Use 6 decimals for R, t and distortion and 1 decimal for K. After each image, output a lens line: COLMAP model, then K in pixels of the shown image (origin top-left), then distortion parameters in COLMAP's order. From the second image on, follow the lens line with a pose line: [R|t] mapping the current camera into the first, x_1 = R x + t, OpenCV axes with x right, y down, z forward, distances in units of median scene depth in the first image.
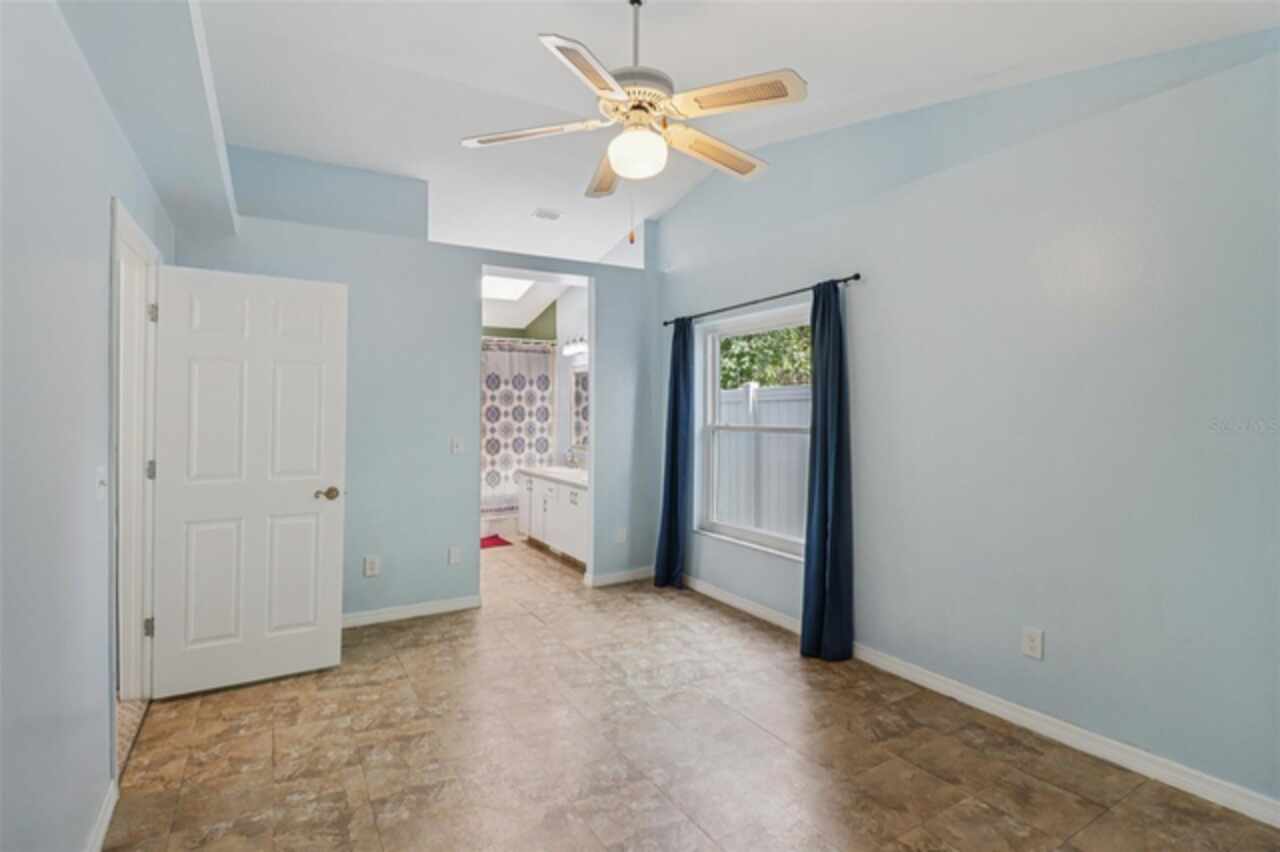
lens RADIAL K [[602.4, 0, 655.1], [0, 602.4, 360.2], [0, 0, 1]] dist [-0.034810, -0.000276]
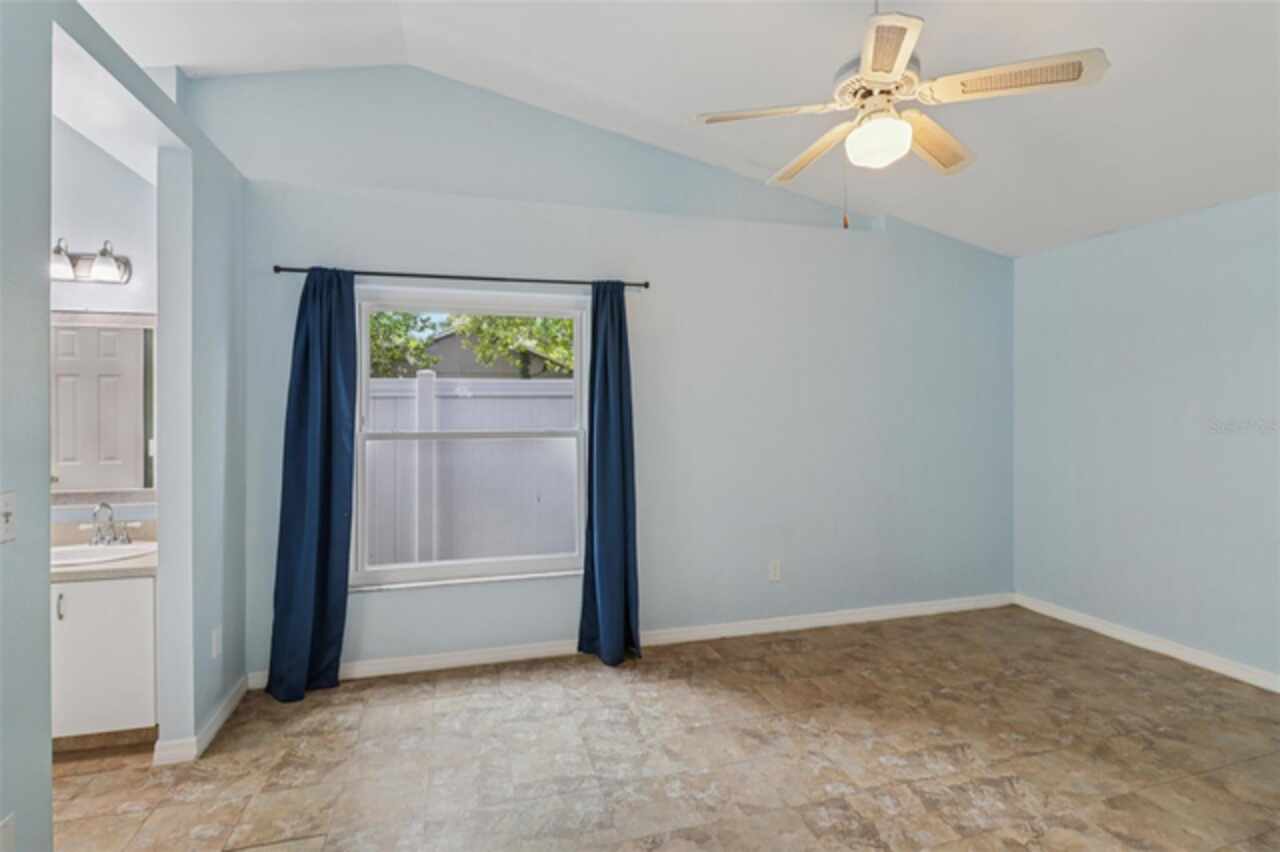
lens RADIAL K [[610.2, 0, 641.7], [0, 610.2, 406.8], [0, 0, 1]] dist [-0.003715, -0.001728]
pose [[0.274130, 0.008244, 0.961657, -0.759240], [-0.081281, 0.996584, 0.014627, 0.062491], [-0.958252, -0.082174, 0.273863, 0.784432]]
